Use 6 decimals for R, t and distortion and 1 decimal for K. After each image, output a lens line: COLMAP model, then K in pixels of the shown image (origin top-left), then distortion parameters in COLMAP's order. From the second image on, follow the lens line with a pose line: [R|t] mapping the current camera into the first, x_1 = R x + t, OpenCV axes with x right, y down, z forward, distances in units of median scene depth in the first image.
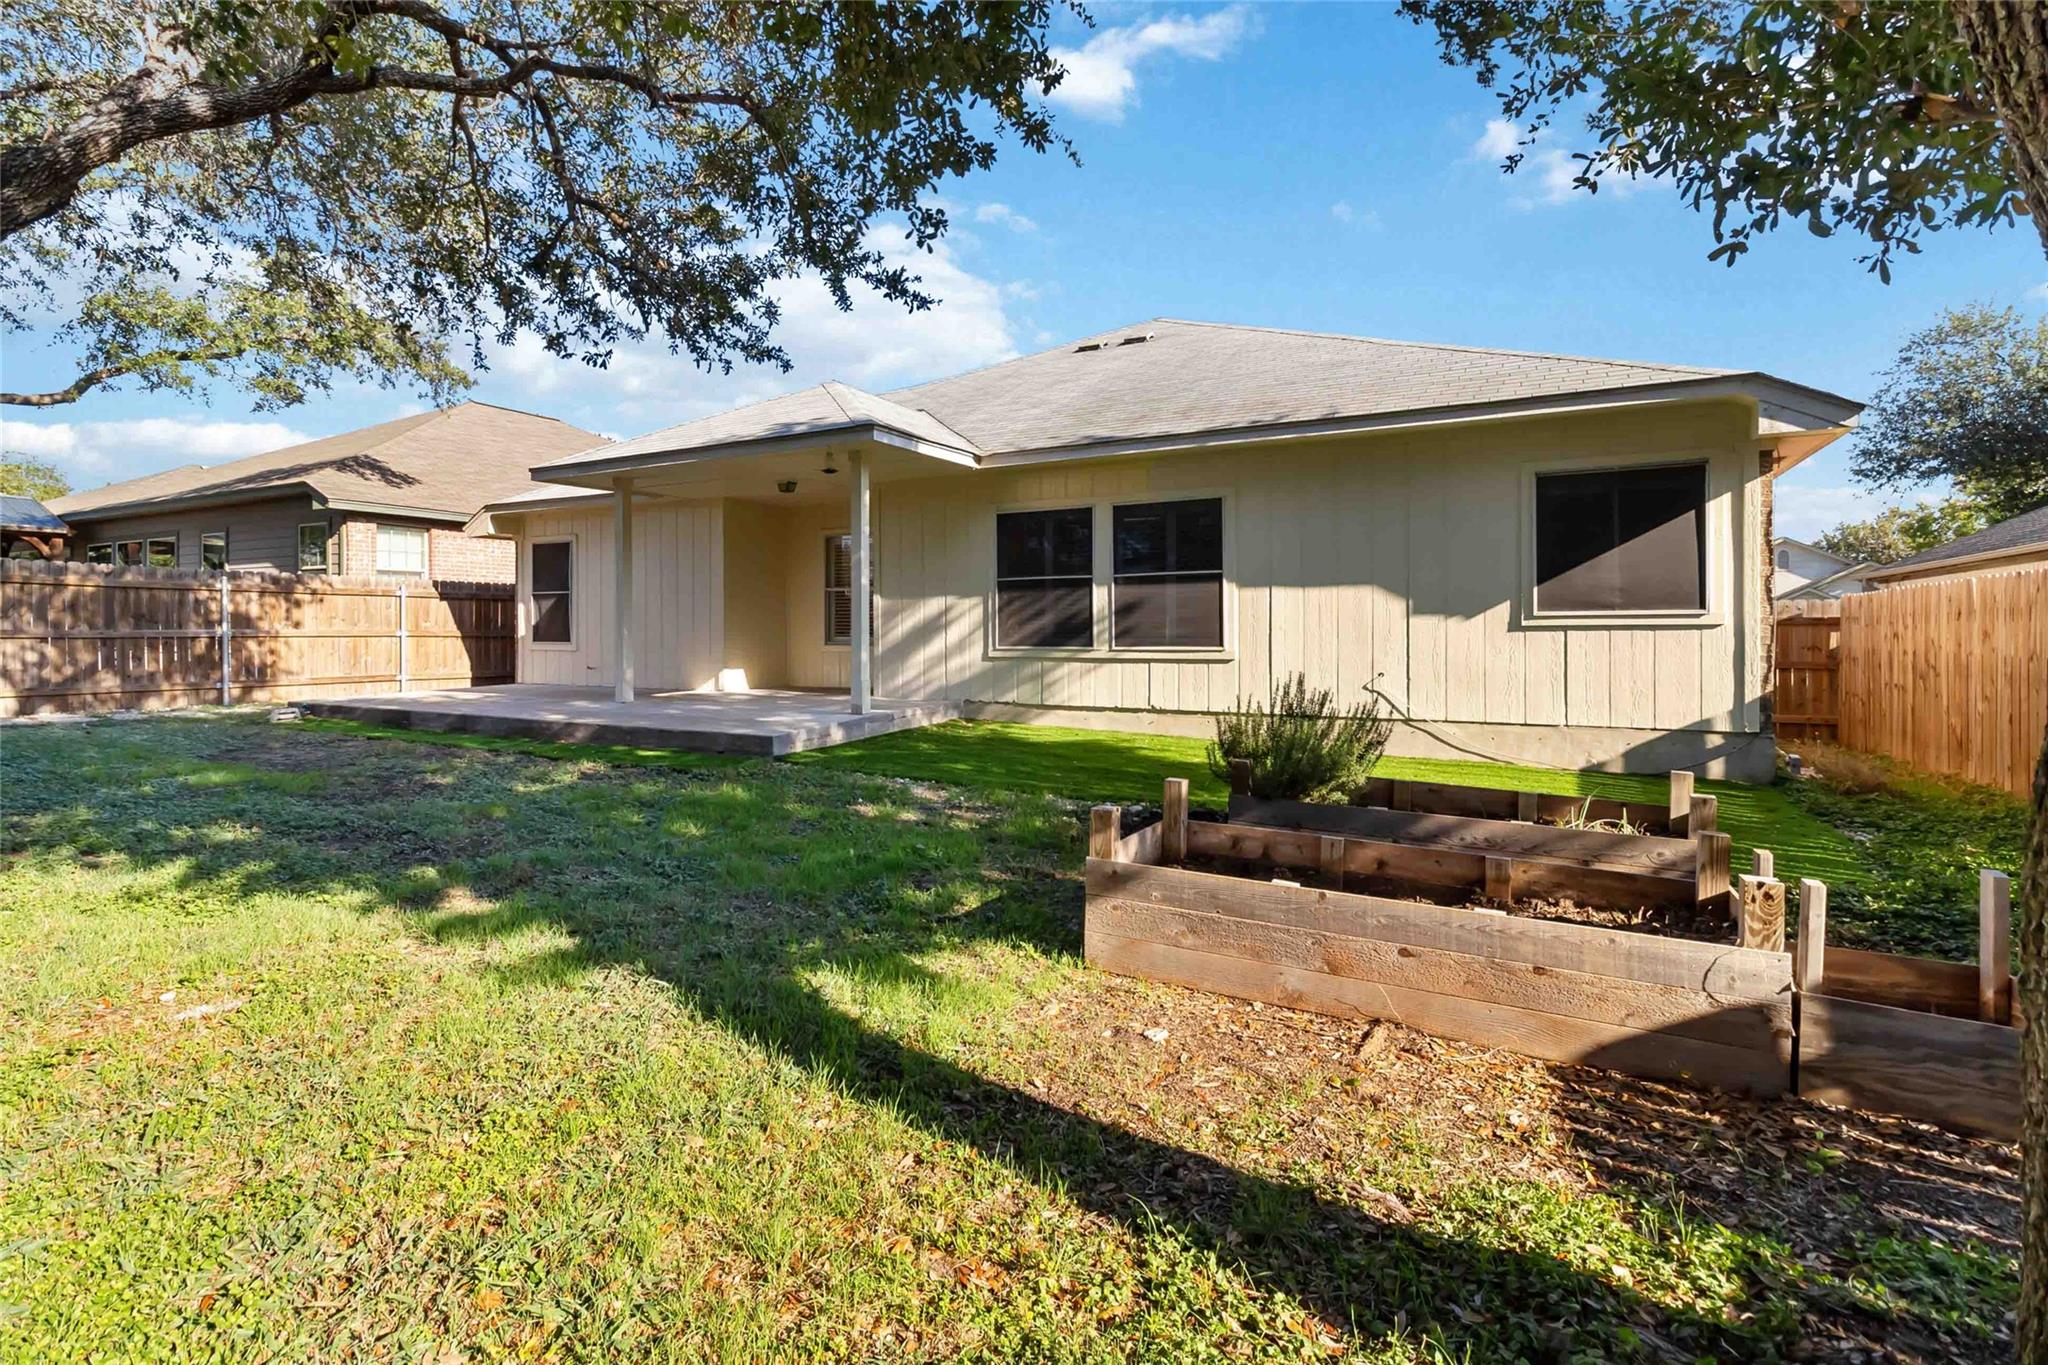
lens RADIAL K [[952.9, 0, 1028.1], [0, 952.9, 656.1], [0, 0, 1]] dist [-0.002612, -0.000189]
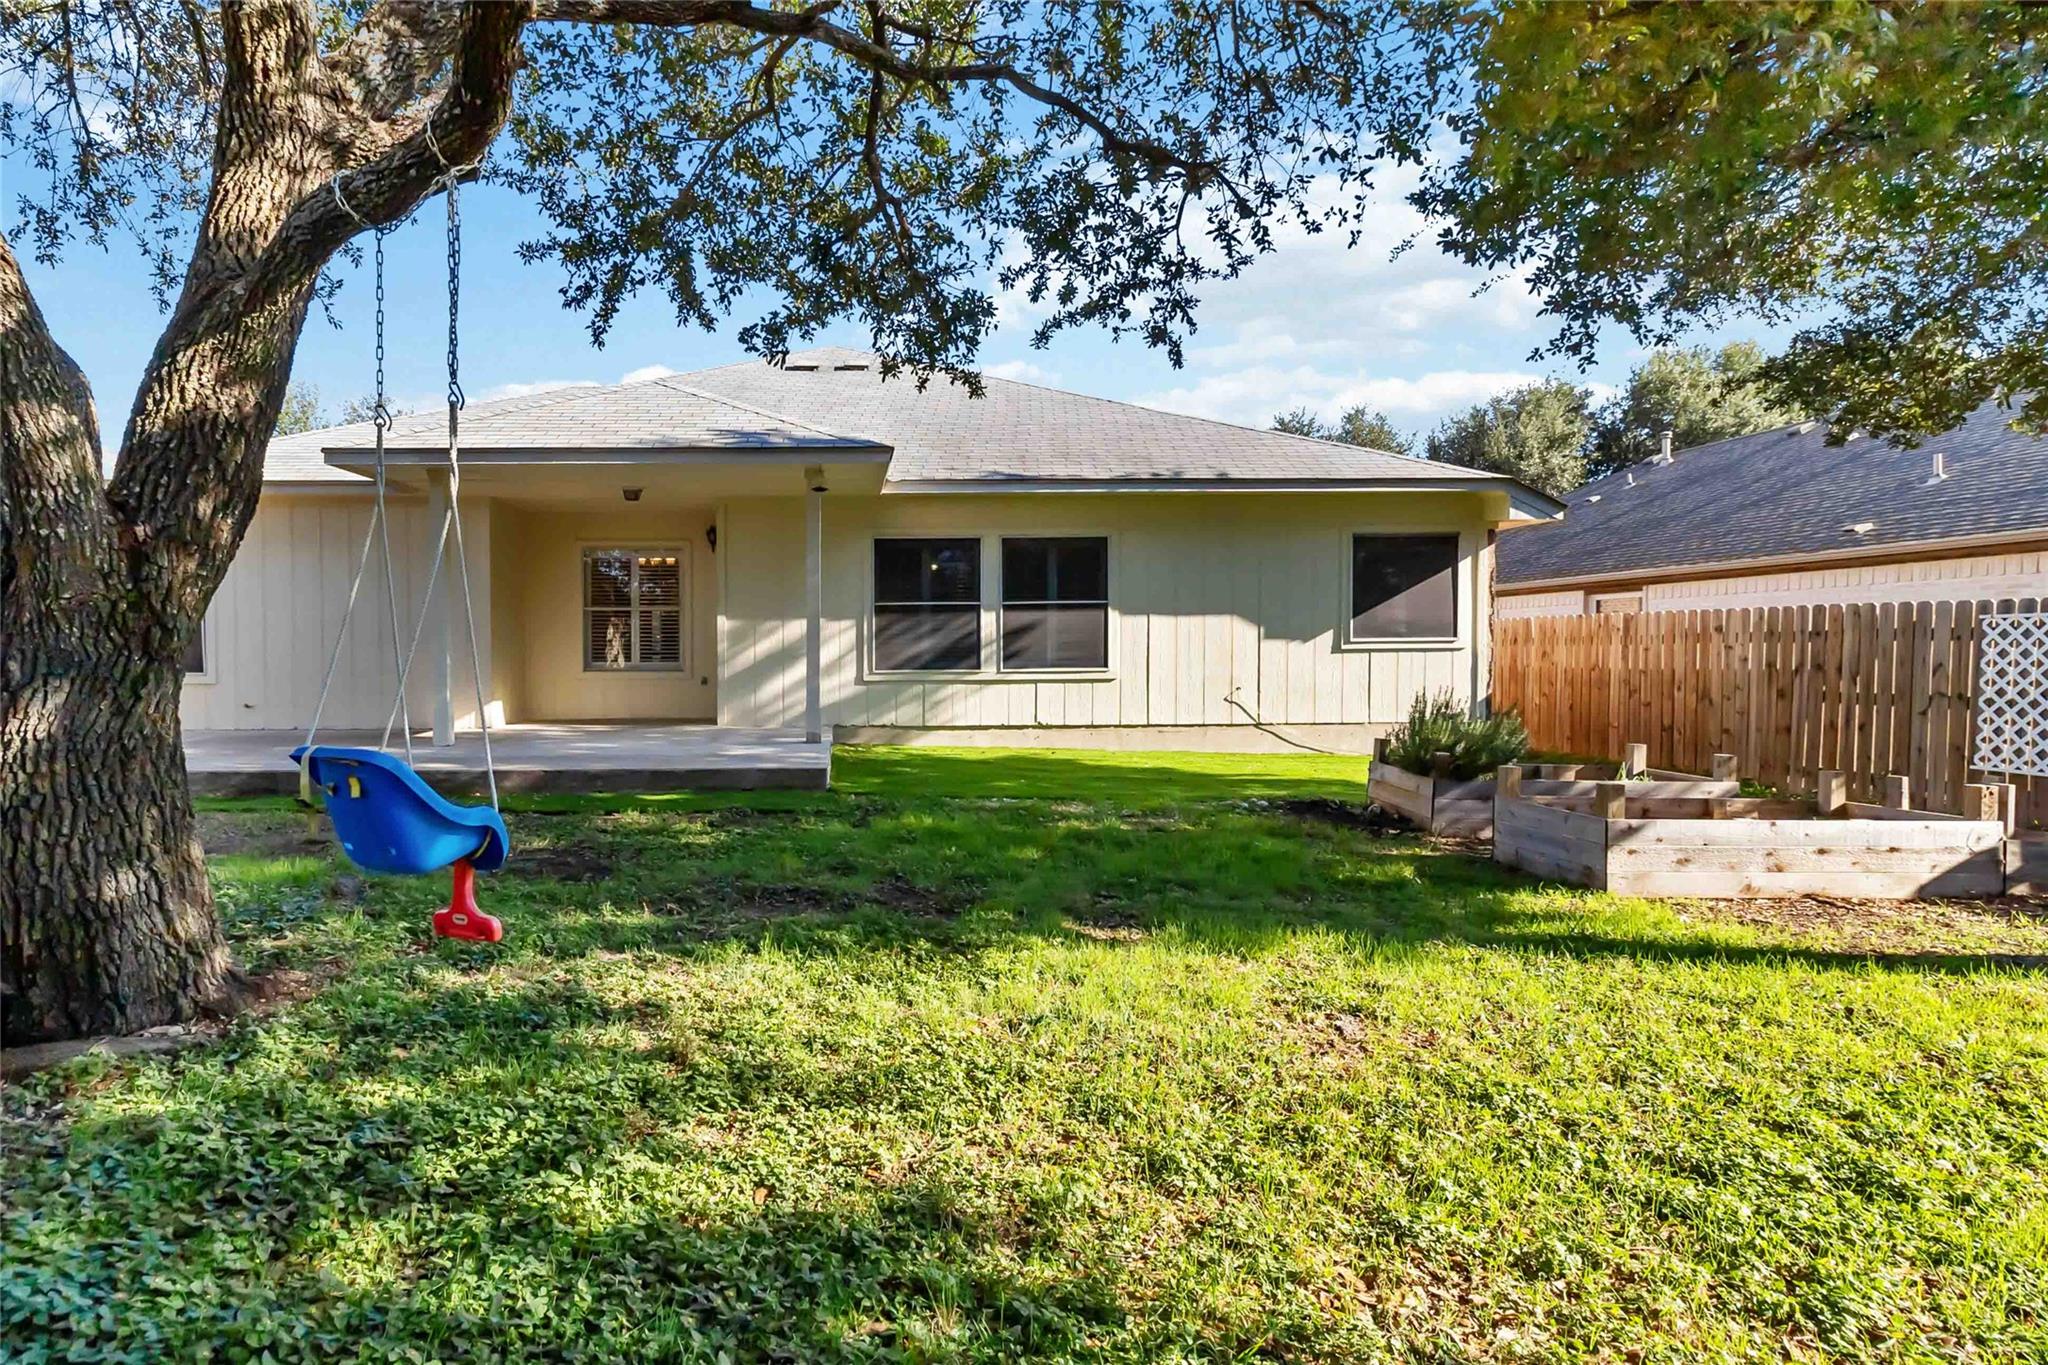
lens RADIAL K [[952.9, 0, 1004.3], [0, 952.9, 676.1], [0, 0, 1]] dist [-0.002612, -0.000189]
pose [[0.878471, -0.015767, 0.477536, -0.426730], [0.015890, 0.999867, 0.003781, -0.005415], [-0.477532, 0.004266, 0.878604, 0.056675]]
